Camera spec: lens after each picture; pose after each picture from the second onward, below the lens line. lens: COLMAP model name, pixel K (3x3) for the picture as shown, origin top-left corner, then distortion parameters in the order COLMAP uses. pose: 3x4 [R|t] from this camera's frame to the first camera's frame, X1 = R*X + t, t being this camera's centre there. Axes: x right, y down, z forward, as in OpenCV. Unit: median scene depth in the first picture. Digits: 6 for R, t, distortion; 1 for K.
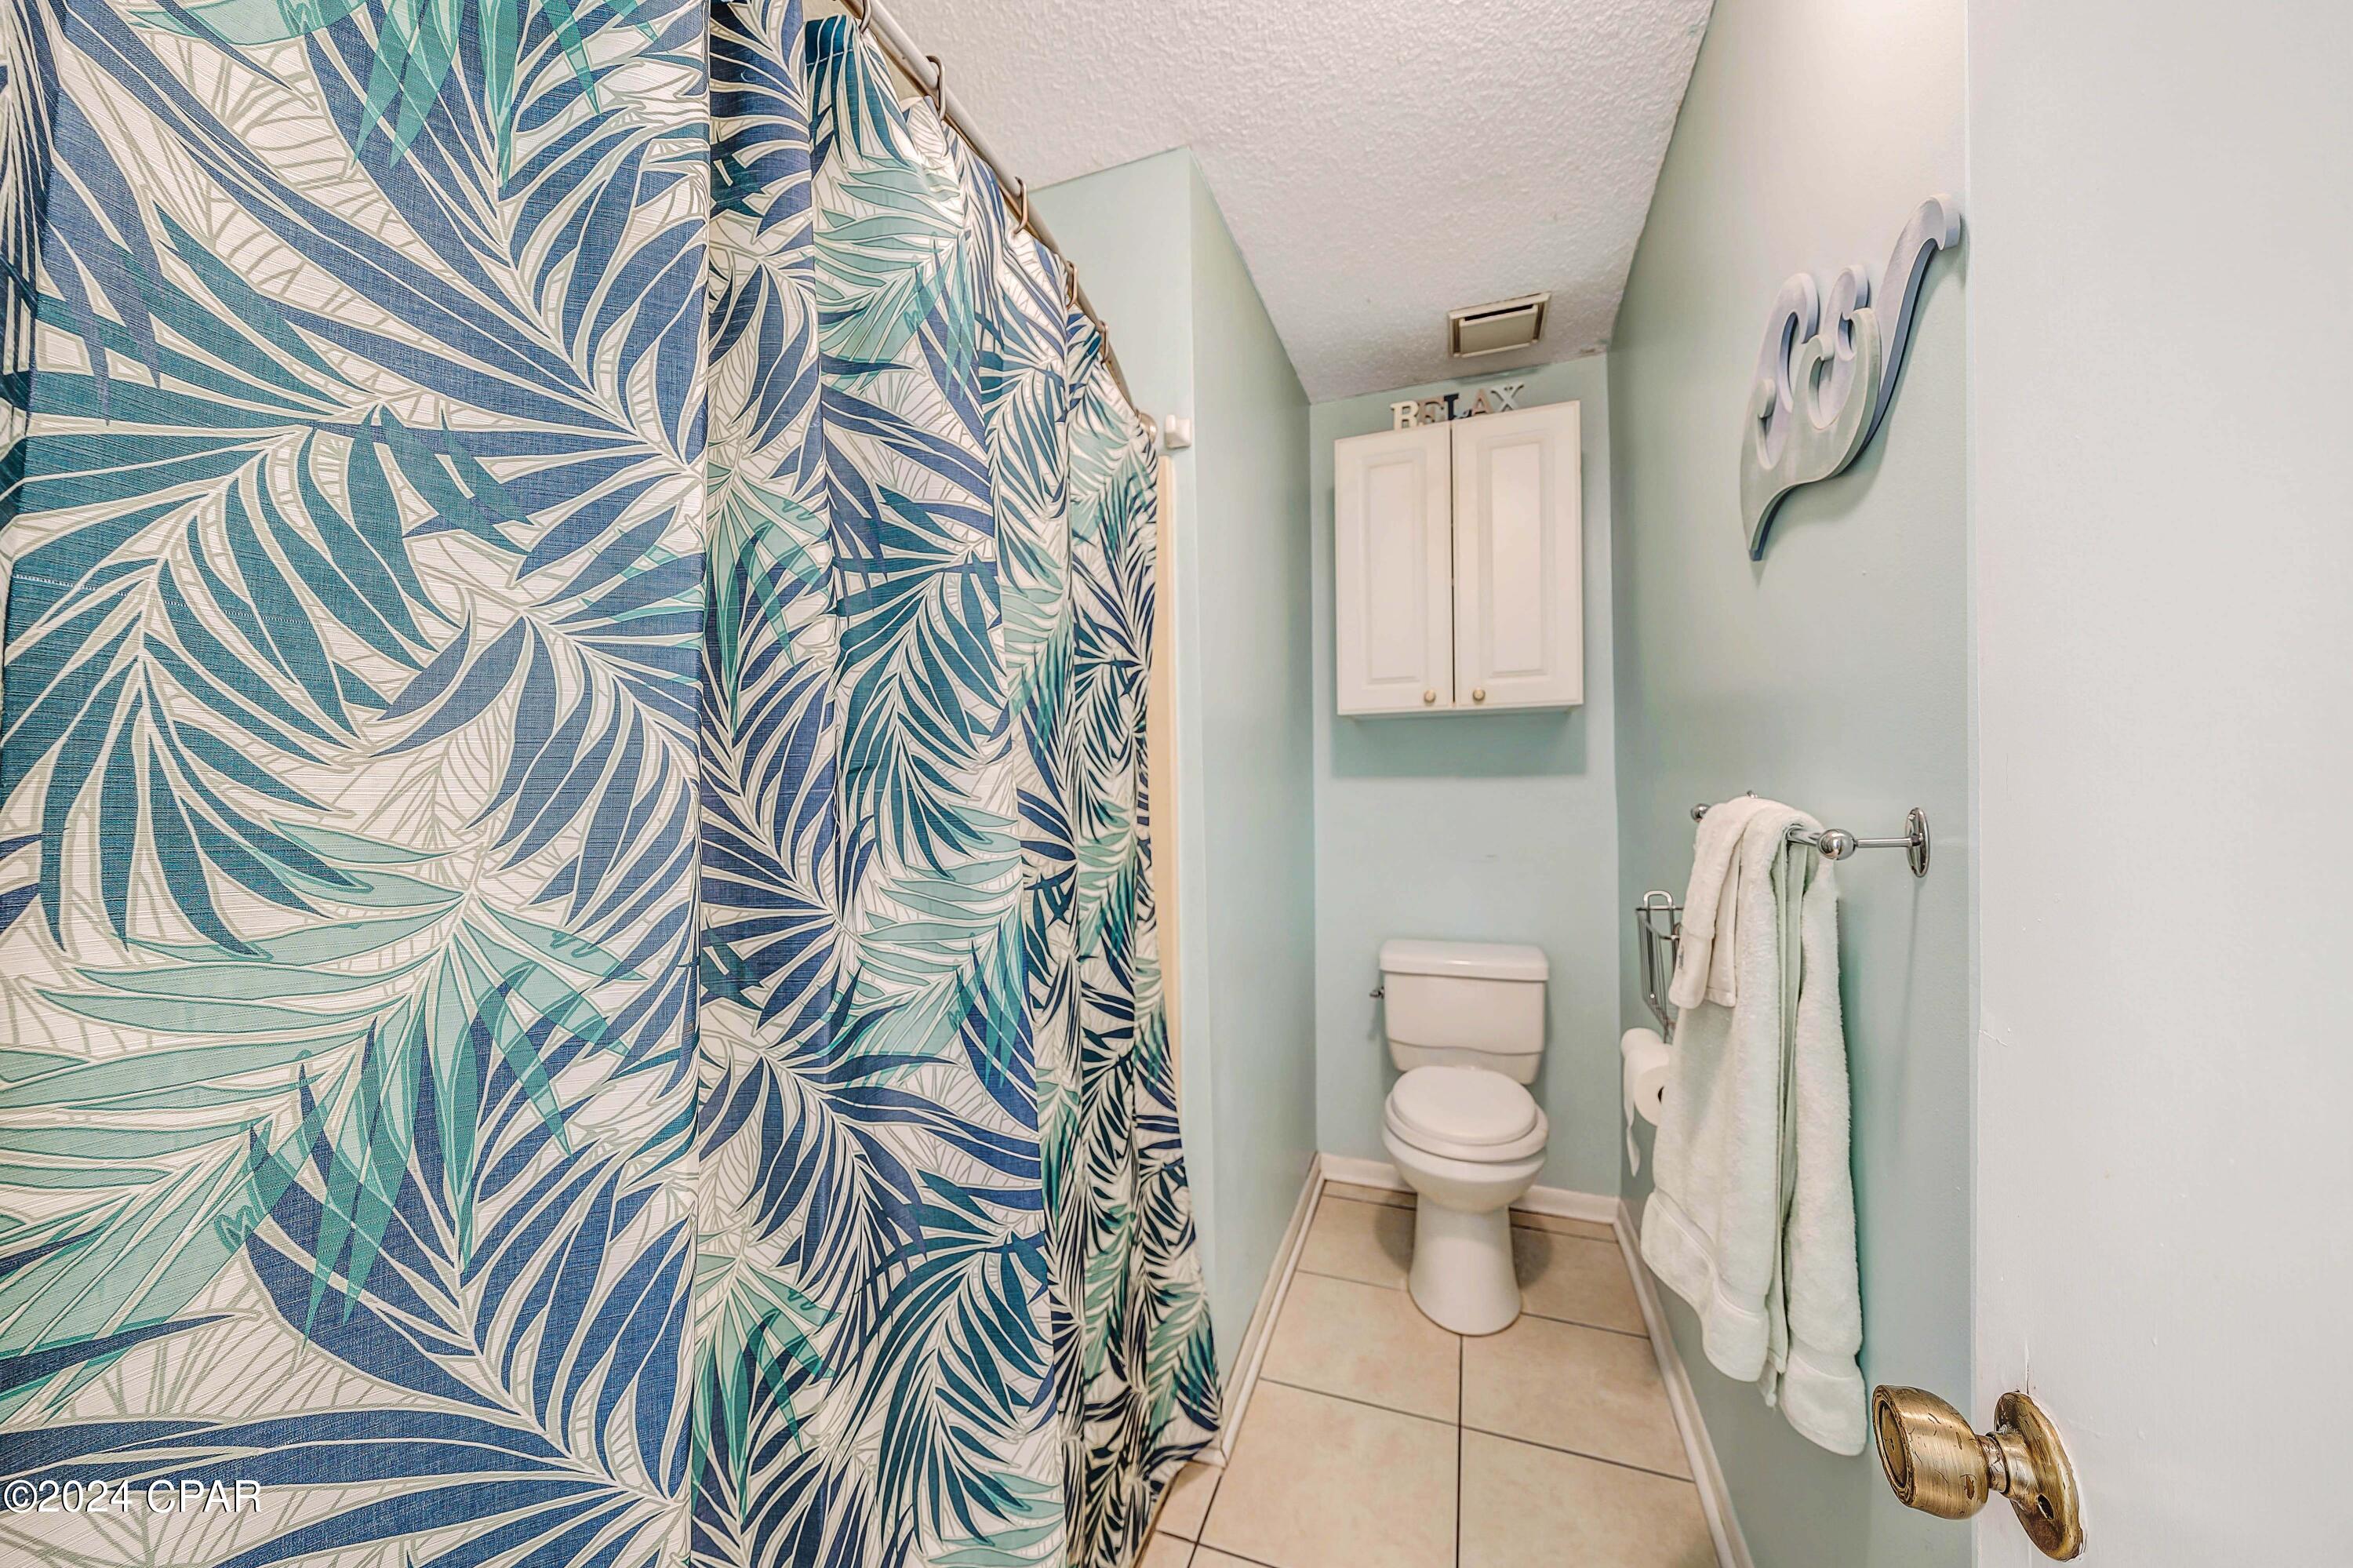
lens RADIAL K [[809.7, 0, 1181.8], [0, 809.7, 795.2], [0, 0, 1]] dist [-0.003130, -0.000025]
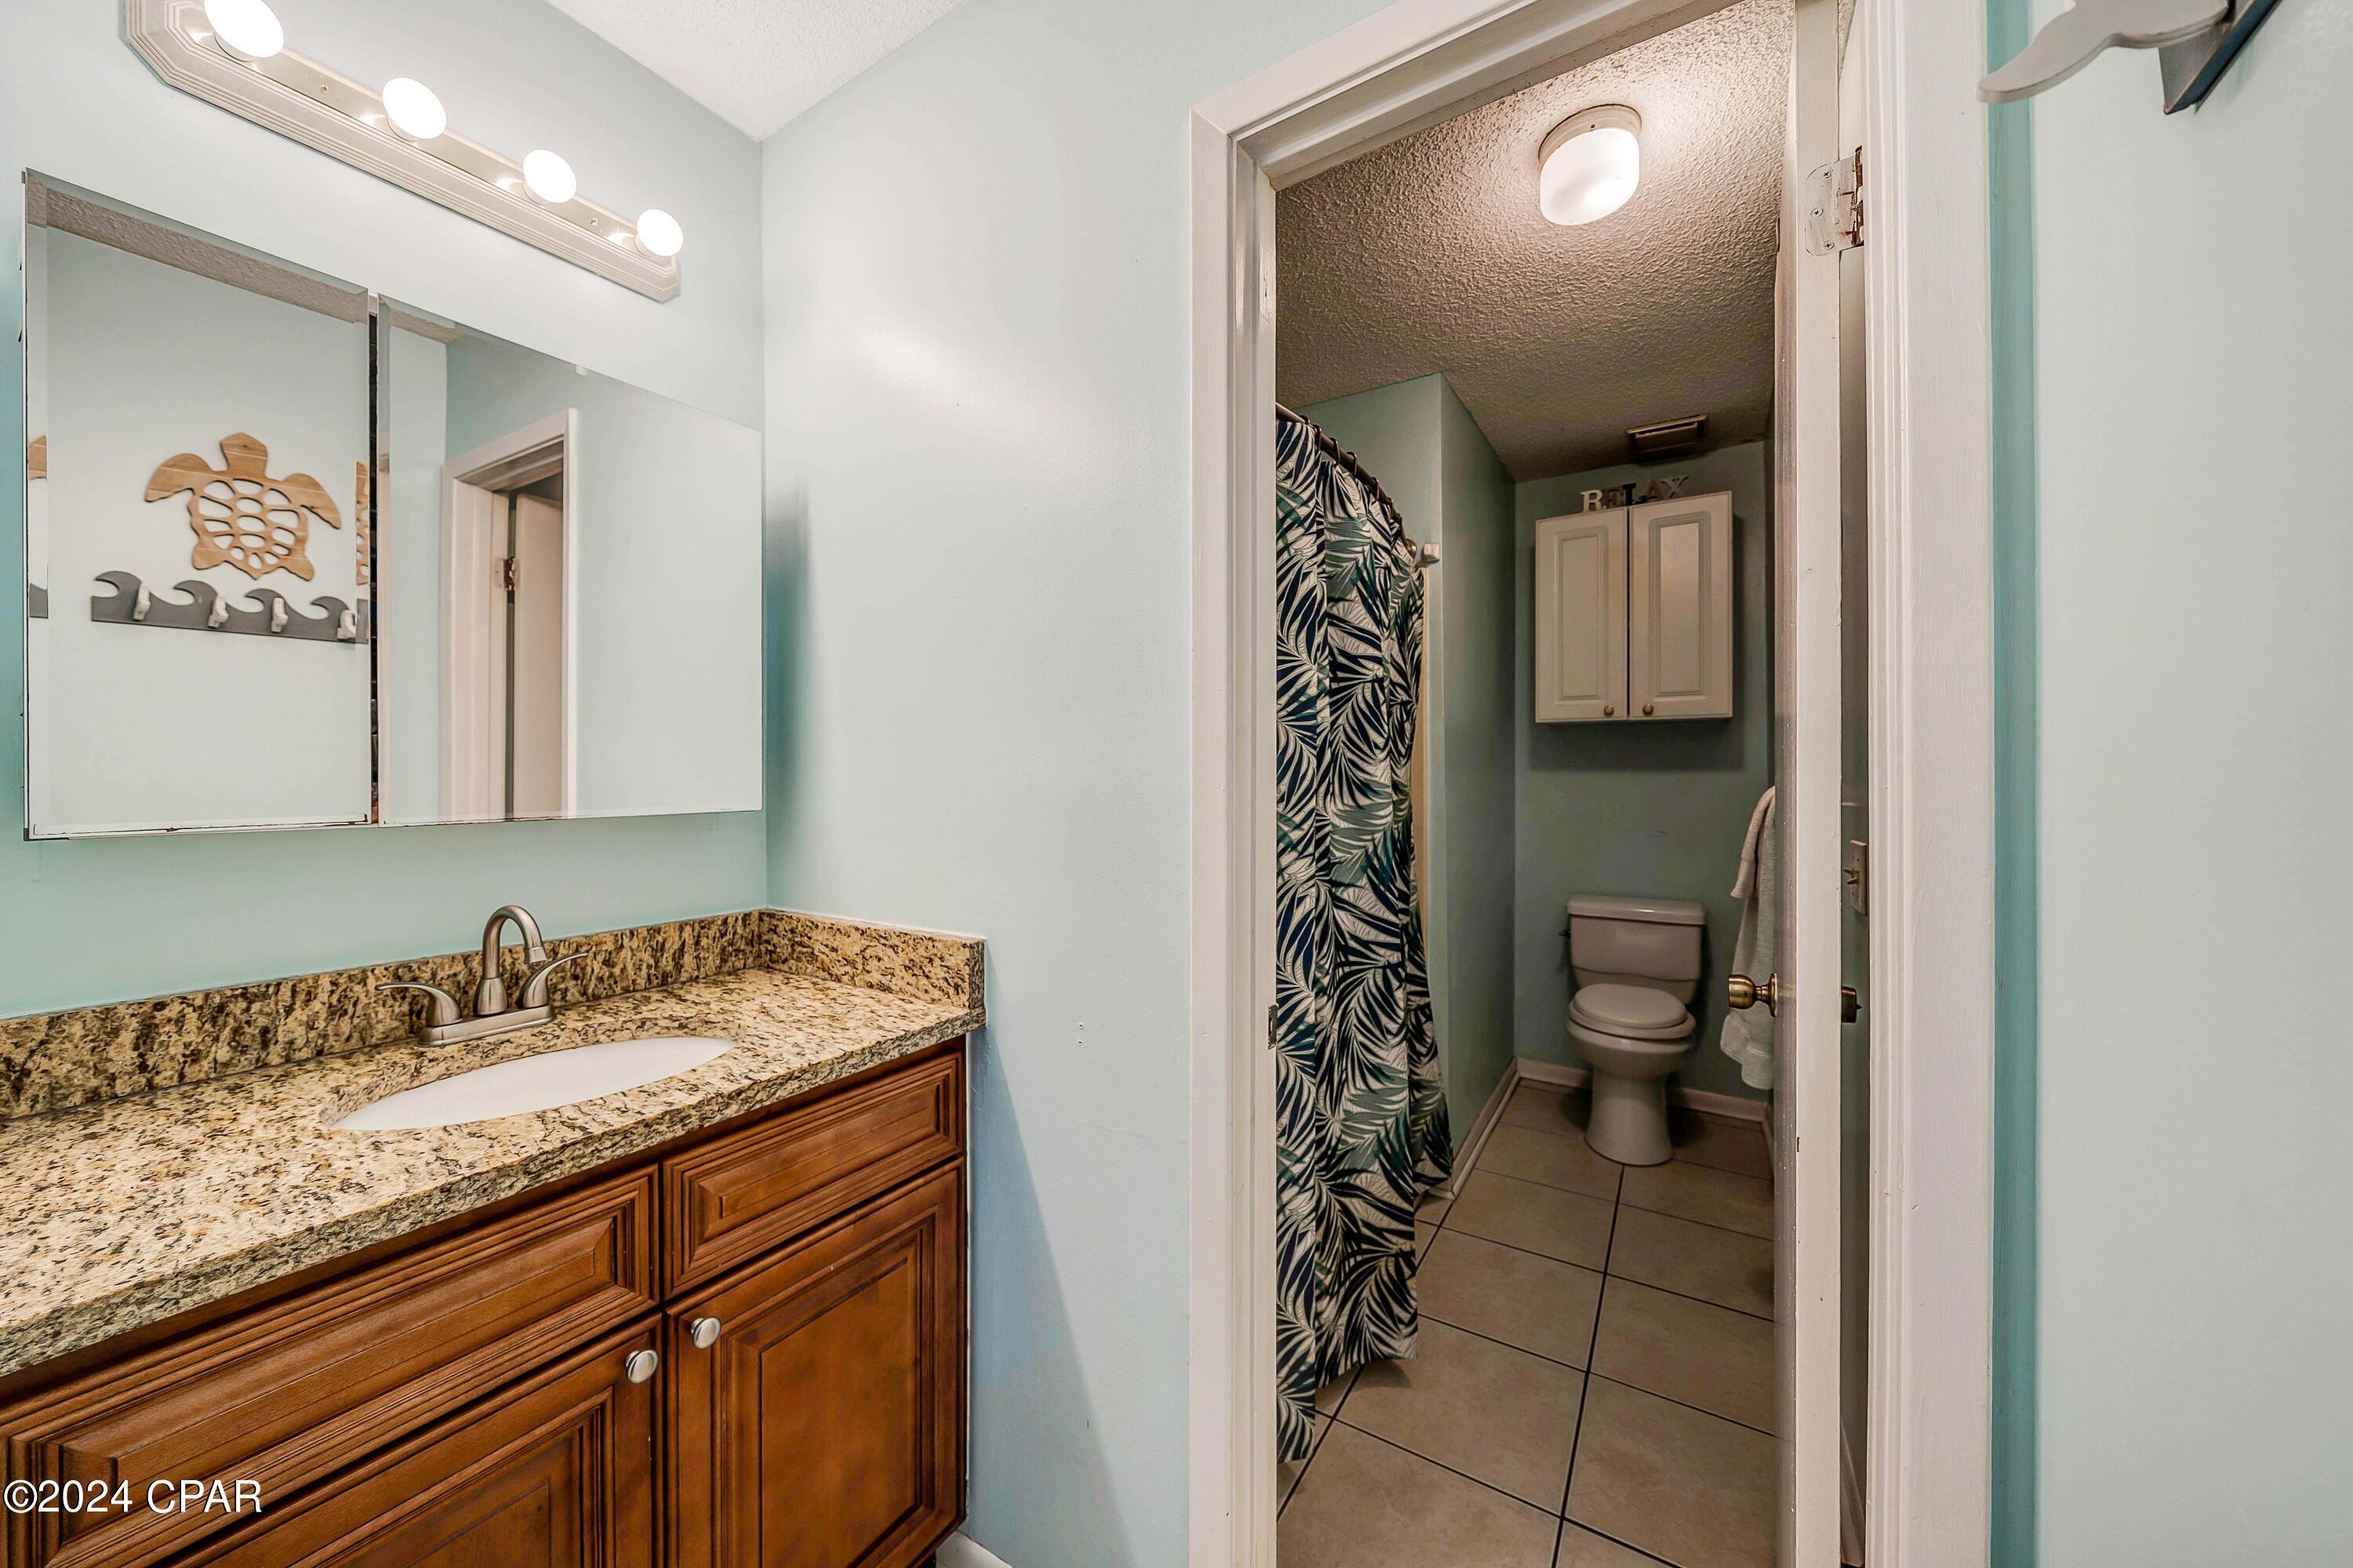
lens RADIAL K [[809.7, 0, 1172.7], [0, 809.7, 768.5], [0, 0, 1]] dist [-0.003130, -0.000025]
pose [[0.974278, 0.015243, -0.224834, -0.138127], [-0.018948, 0.999718, -0.014330, 0.012137], [0.224552, 0.018222, 0.974292, -0.674397]]
